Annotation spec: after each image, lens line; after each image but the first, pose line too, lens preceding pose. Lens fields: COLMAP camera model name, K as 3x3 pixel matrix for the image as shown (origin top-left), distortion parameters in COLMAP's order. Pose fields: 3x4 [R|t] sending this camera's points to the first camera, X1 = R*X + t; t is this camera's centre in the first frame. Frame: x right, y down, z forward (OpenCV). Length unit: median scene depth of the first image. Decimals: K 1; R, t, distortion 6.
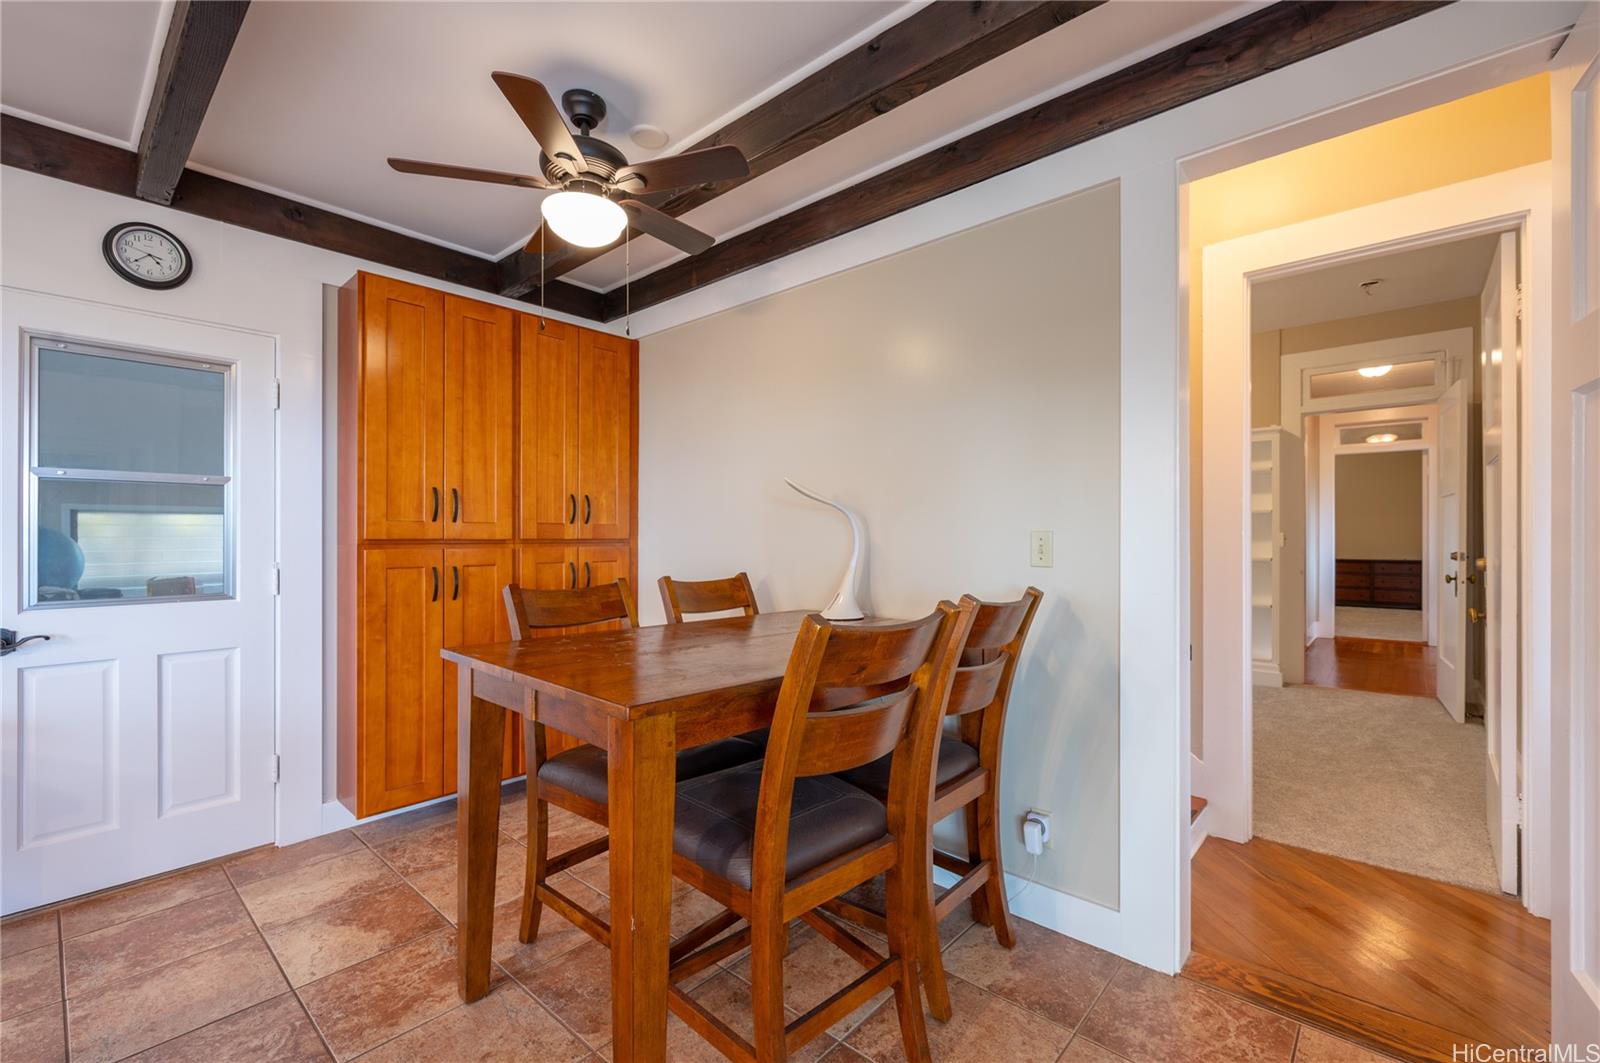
lens RADIAL K [[682.0, 0, 798.6], [0, 682.0, 533.5], [0, 0, 1]] dist [-0.011057, -0.000002]
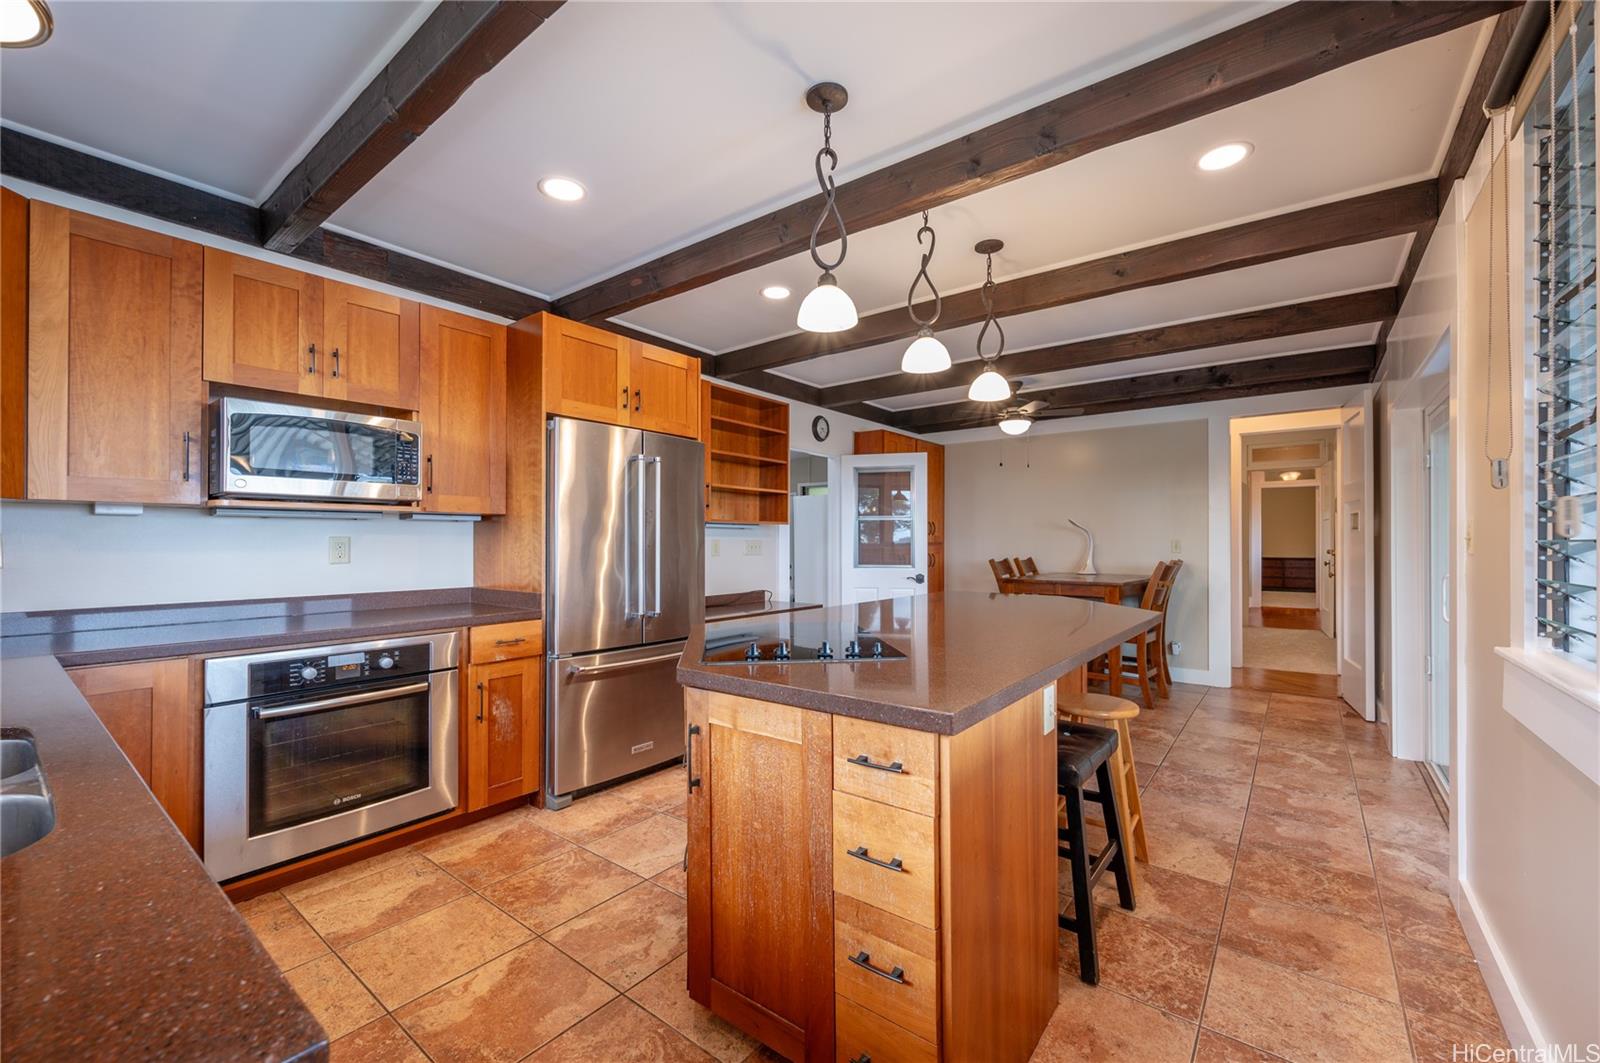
lens RADIAL K [[645.7, 0, 803.9], [0, 645.7, 535.5], [0, 0, 1]] dist [0.000157, -0.000409]
pose [[0.997773, -0.000643, 0.066699, -0.265753], [0.001173, 0.999968, -0.007899, 0.000366], [-0.066692, 0.007960, 0.997742, -0.305689]]
